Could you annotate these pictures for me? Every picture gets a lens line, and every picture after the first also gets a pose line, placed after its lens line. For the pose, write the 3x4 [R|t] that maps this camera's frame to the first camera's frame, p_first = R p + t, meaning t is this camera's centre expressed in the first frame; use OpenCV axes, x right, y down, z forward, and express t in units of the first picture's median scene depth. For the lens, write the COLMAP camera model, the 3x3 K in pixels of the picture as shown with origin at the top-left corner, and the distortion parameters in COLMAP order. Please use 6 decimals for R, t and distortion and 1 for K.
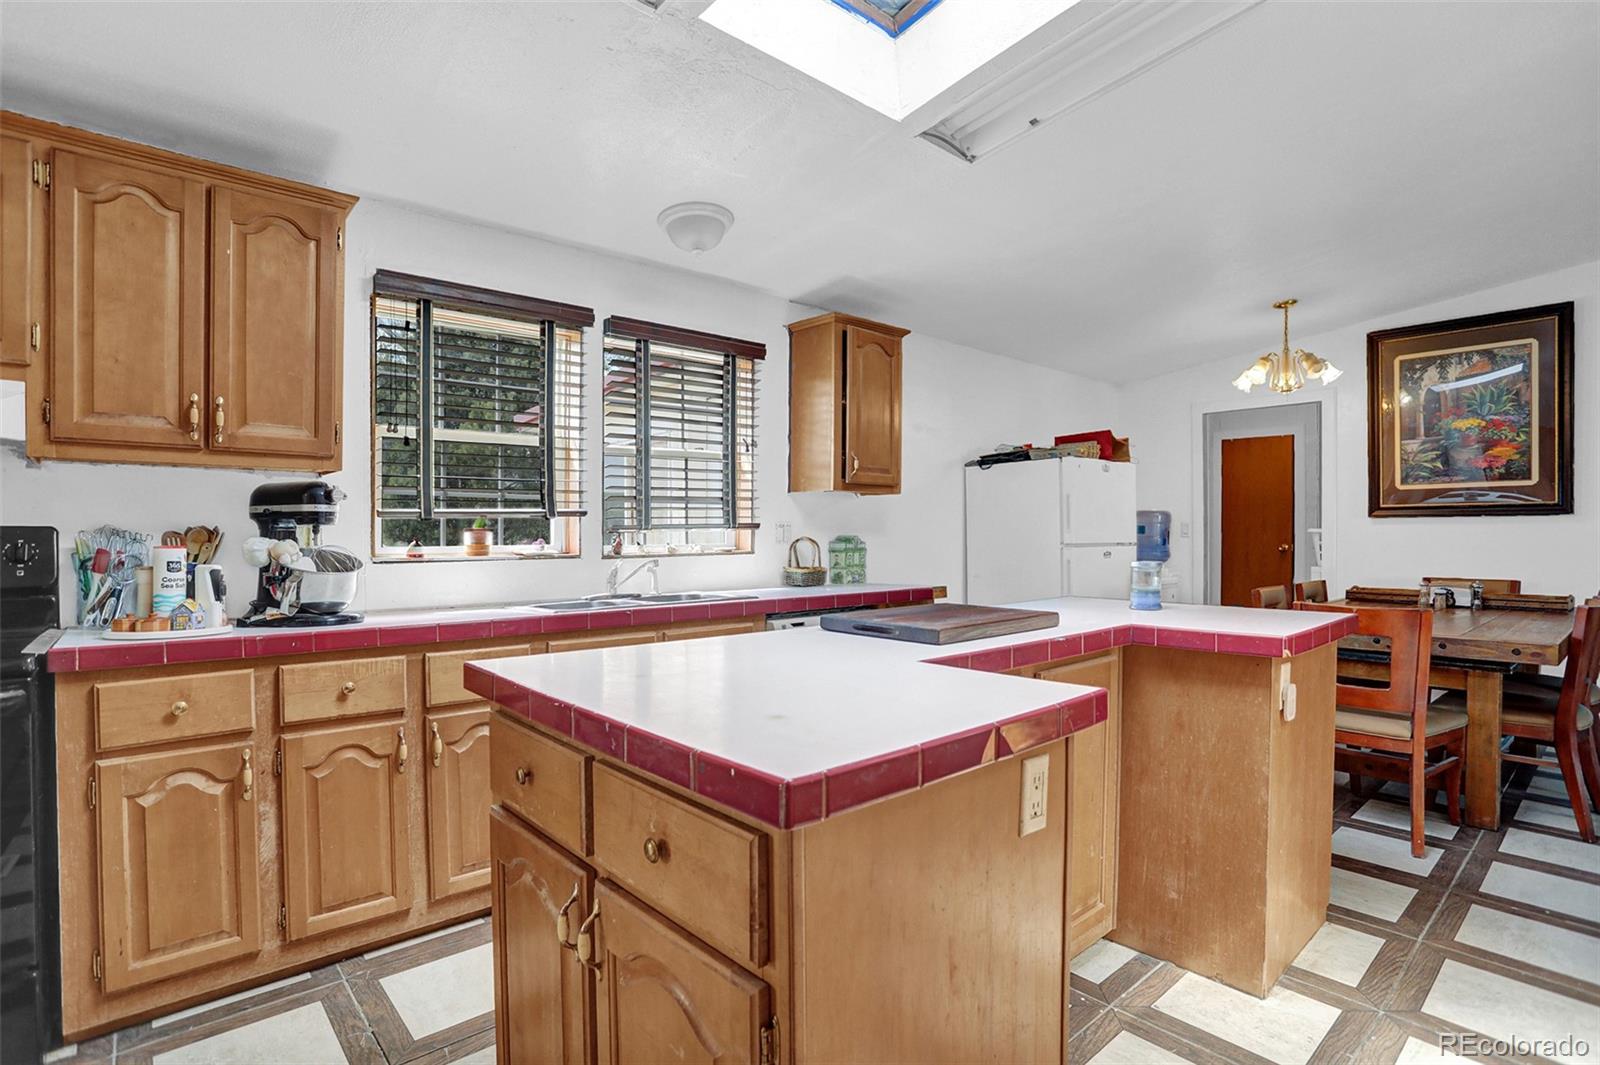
lens RADIAL K [[803.2, 0, 790.3], [0, 803.2, 543.6], [0, 0, 1]] dist [-0.056193, 0.021053]
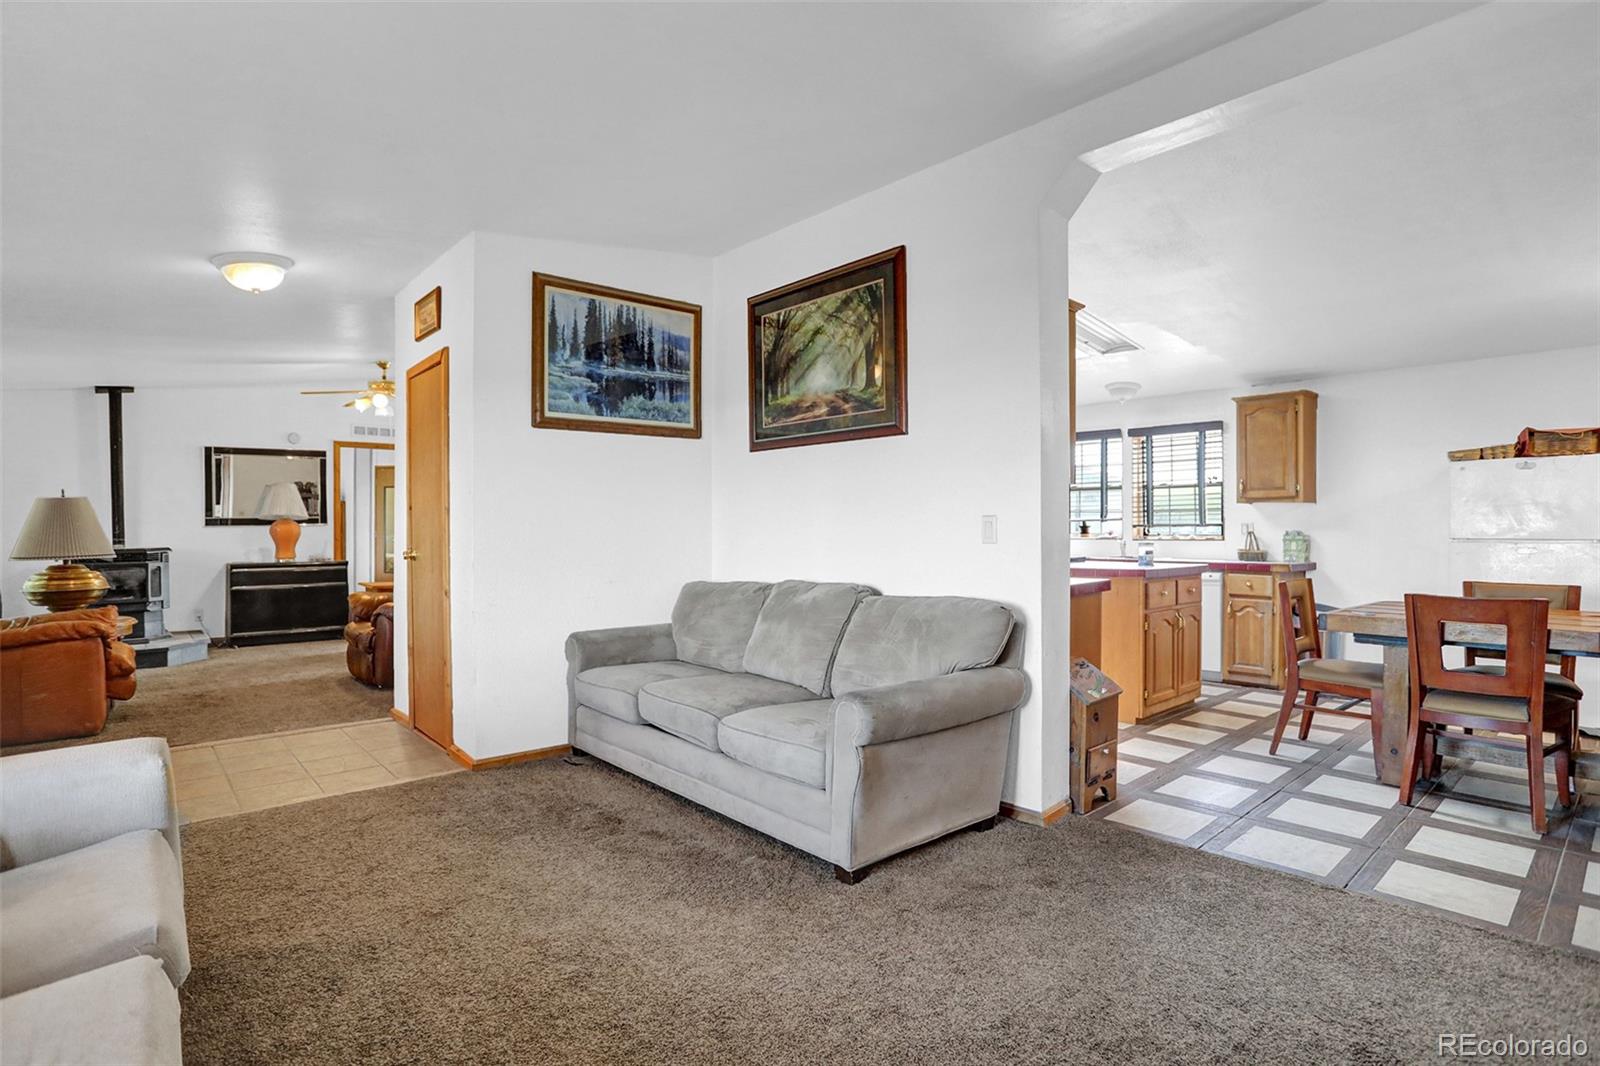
lens RADIAL K [[803.2, 0, 809.6], [0, 803.2, 529.8], [0, 0, 1]] dist [-0.056193, 0.021053]
pose [[0.021685, 0.001113, -0.999764, 1.523164], [-0.016646, 0.999861, 0.000752, 0.002294], [0.999626, 0.016626, 0.021701, 0.066278]]
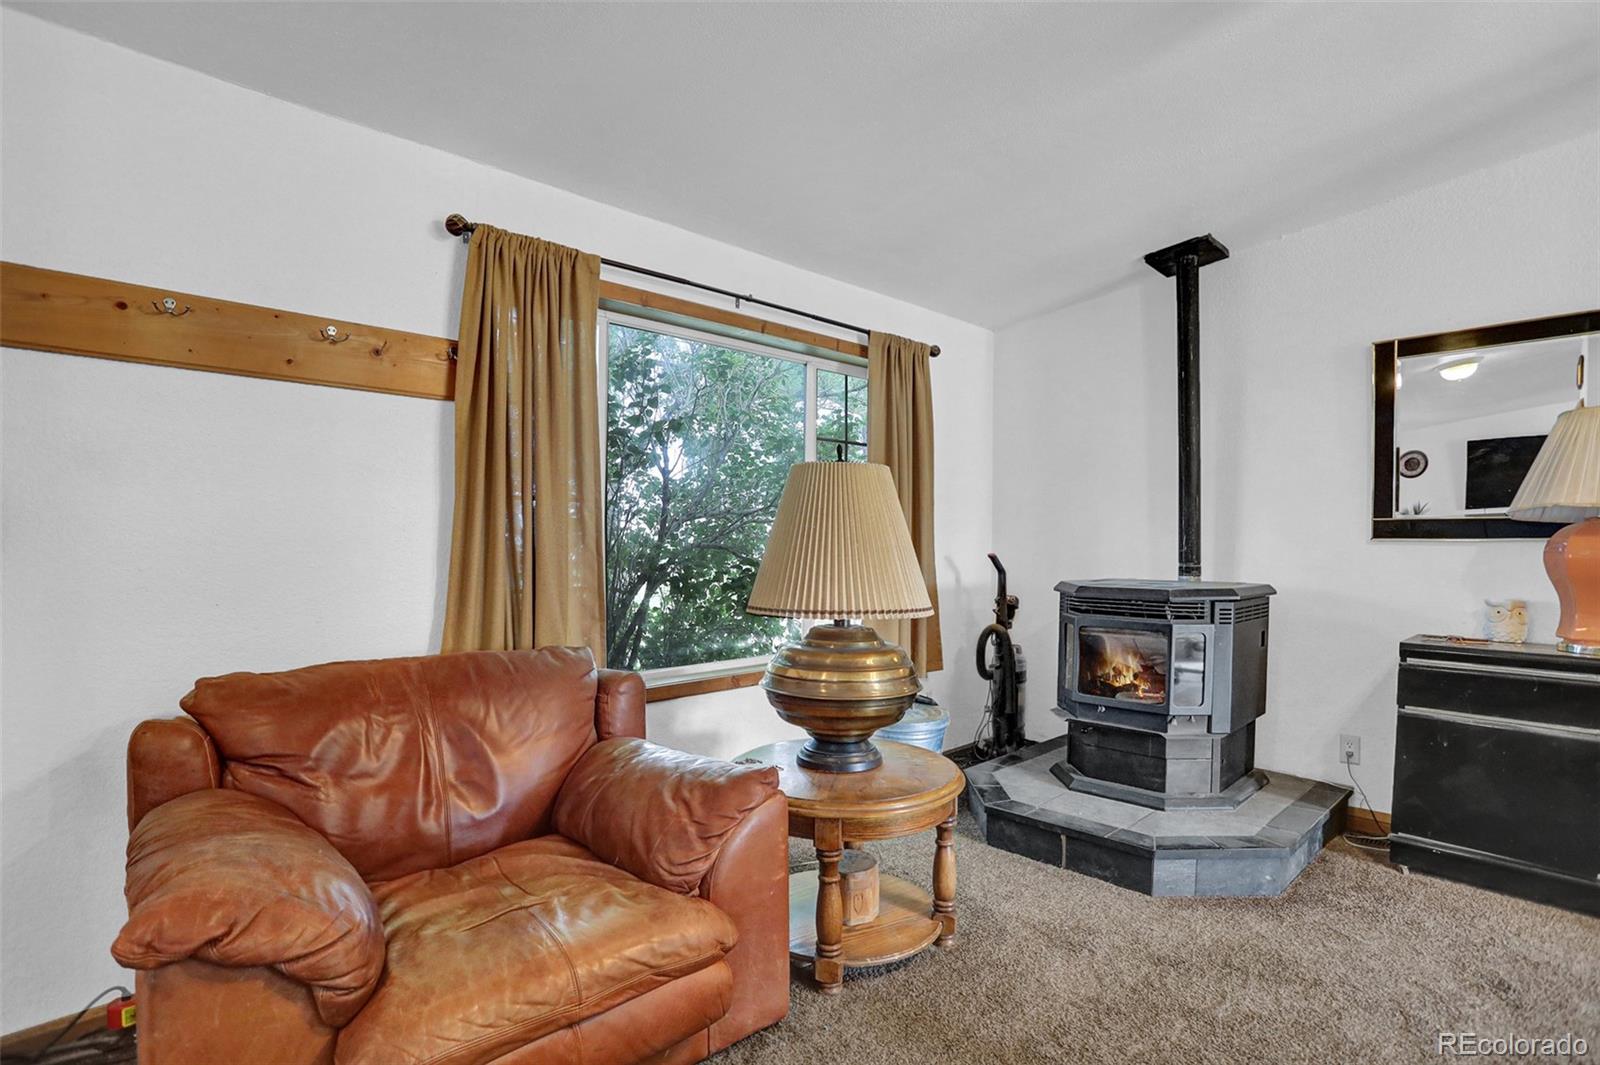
lens RADIAL K [[803.2, 0, 798.7], [0, 803.2, 561.9], [0, 0, 1]] dist [-0.056193, 0.021053]
pose [[-0.999019, -0.007279, -0.043686, 0.242906], [-0.009534, 0.998621, 0.051628, 0.007014], [0.043250, 0.051994, -0.997710, -0.585028]]
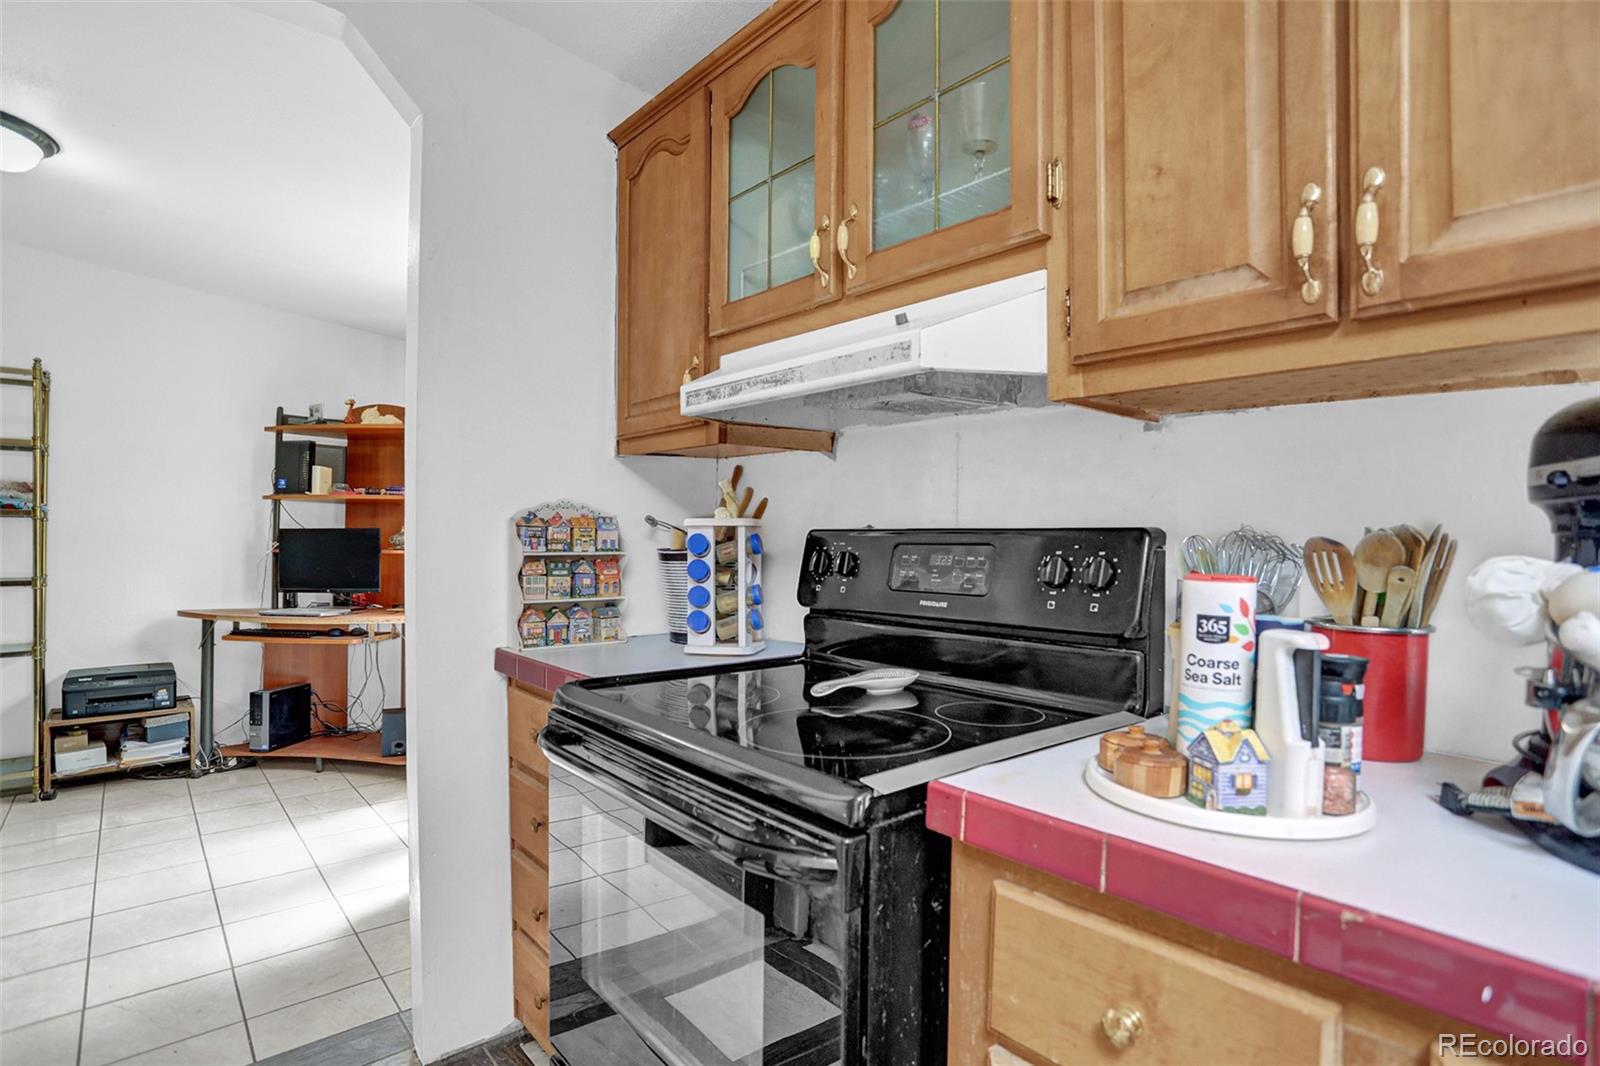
lens RADIAL K [[803.2, 0, 803.1], [0, 803.2, 537.0], [0, 0, 1]] dist [-0.056193, 0.021053]
pose [[-0.009145, 0.002392, -0.999955, -0.191322], [-0.018472, 0.999826, 0.002560, -0.006430], [0.999788, 0.018495, -0.009099, 0.388828]]
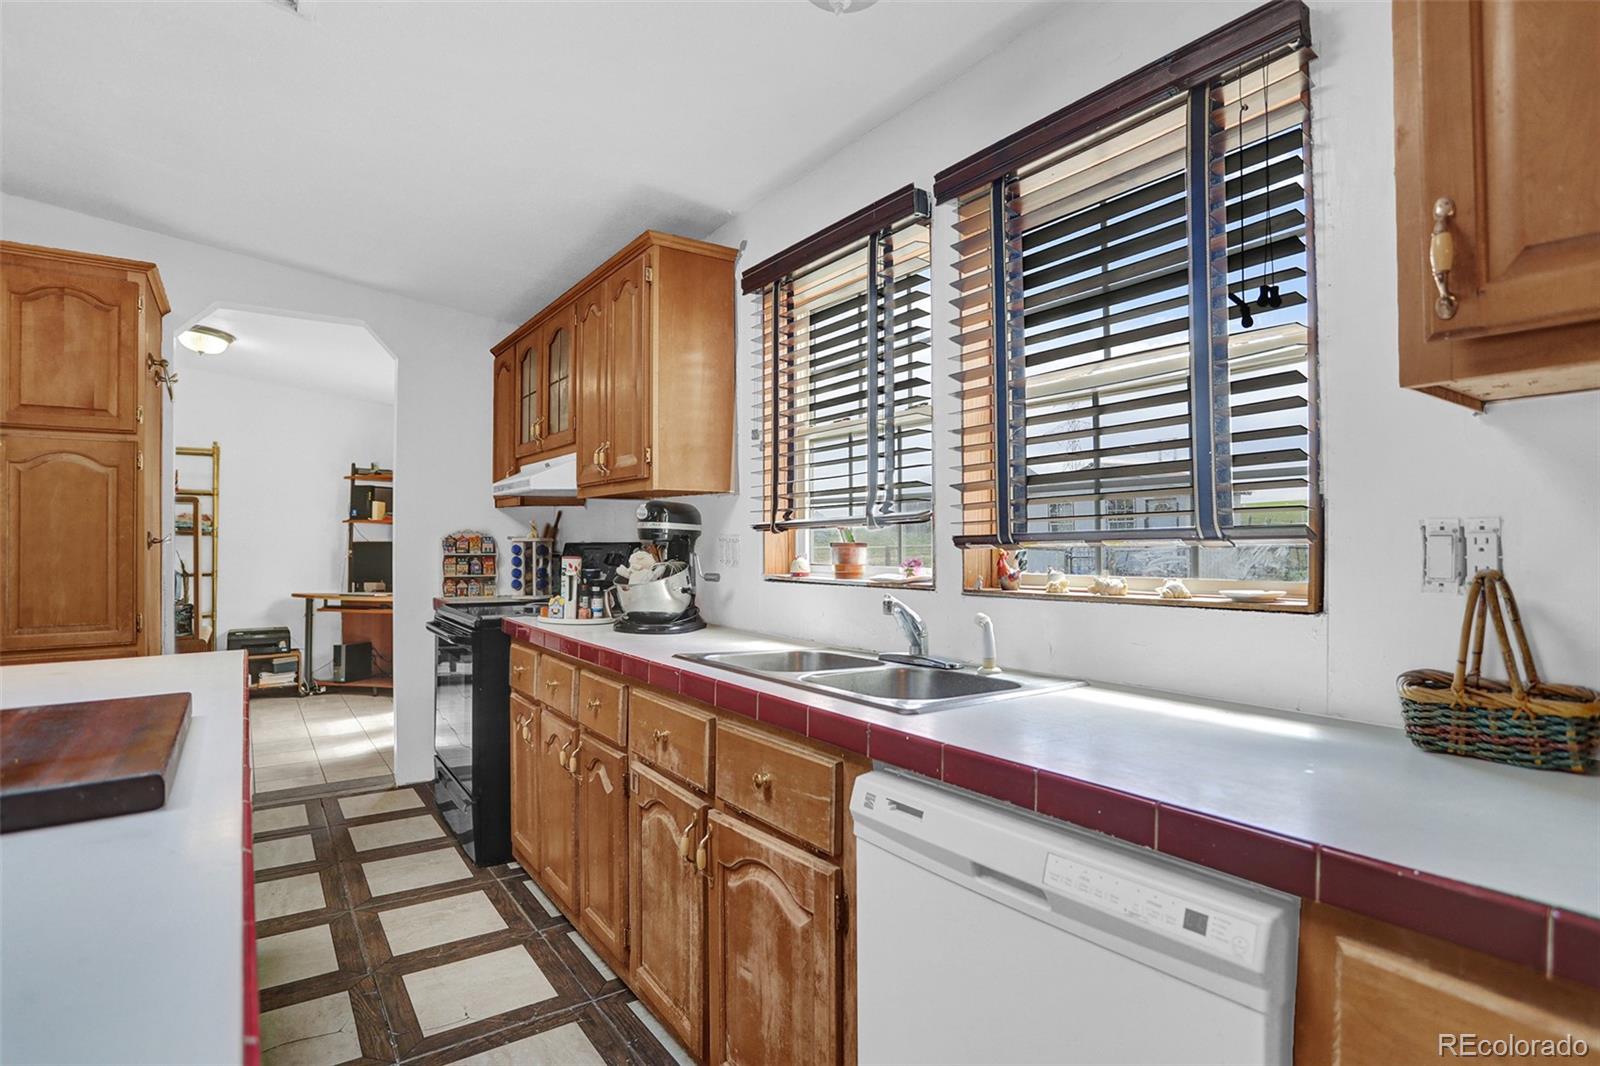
lens RADIAL K [[803.2, 0, 803.6], [0, 803.2, 539.6], [0, 0, 1]] dist [-0.056193, 0.021053]
pose [[-0.100686, -0.006263, -0.994899, 0.282279], [-0.015639, 0.999867, -0.004711, -0.013178], [0.994795, 0.015085, -0.100770, 0.759412]]
